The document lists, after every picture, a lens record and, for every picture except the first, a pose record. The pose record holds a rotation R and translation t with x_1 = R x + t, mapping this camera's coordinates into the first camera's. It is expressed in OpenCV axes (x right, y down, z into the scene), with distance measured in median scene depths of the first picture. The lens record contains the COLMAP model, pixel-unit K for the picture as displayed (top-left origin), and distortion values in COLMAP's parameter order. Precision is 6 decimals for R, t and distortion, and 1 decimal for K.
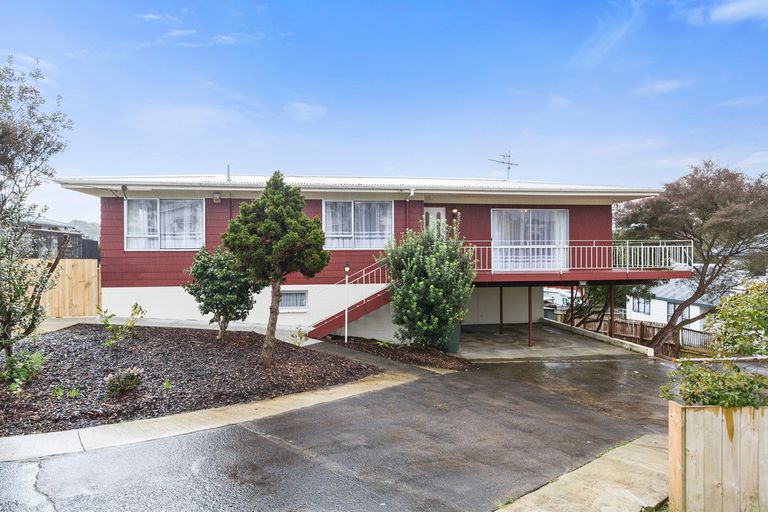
lens RADIAL K [[422.6, 0, 385.2], [0, 422.6, 260.1], [0, 0, 1]] dist [-0.000468, -0.001200]
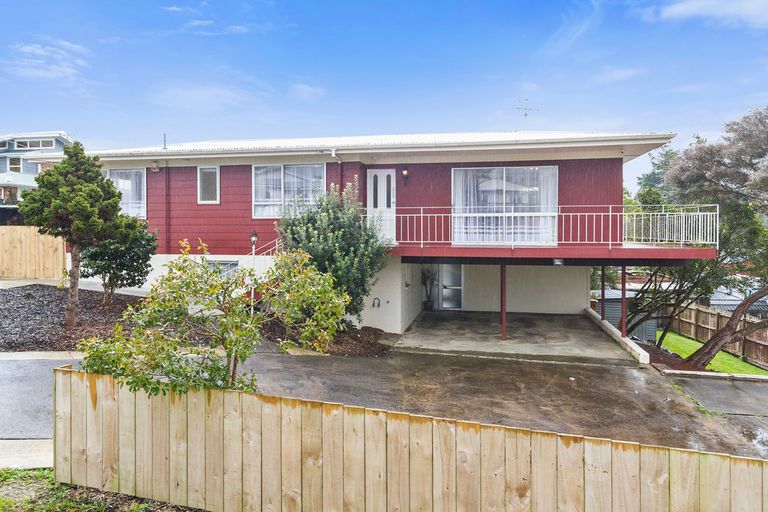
lens RADIAL K [[509.4, 0, 384.2], [0, 509.4, 244.8], [0, 0, 1]] dist [-0.000828, 0.000527]
pose [[0.945522, 0.017775, -0.325072, 0.456589], [-0.008815, 0.999540, 0.029017, -0.000674], [0.325438, -0.024571, 0.945244, 0.020414]]
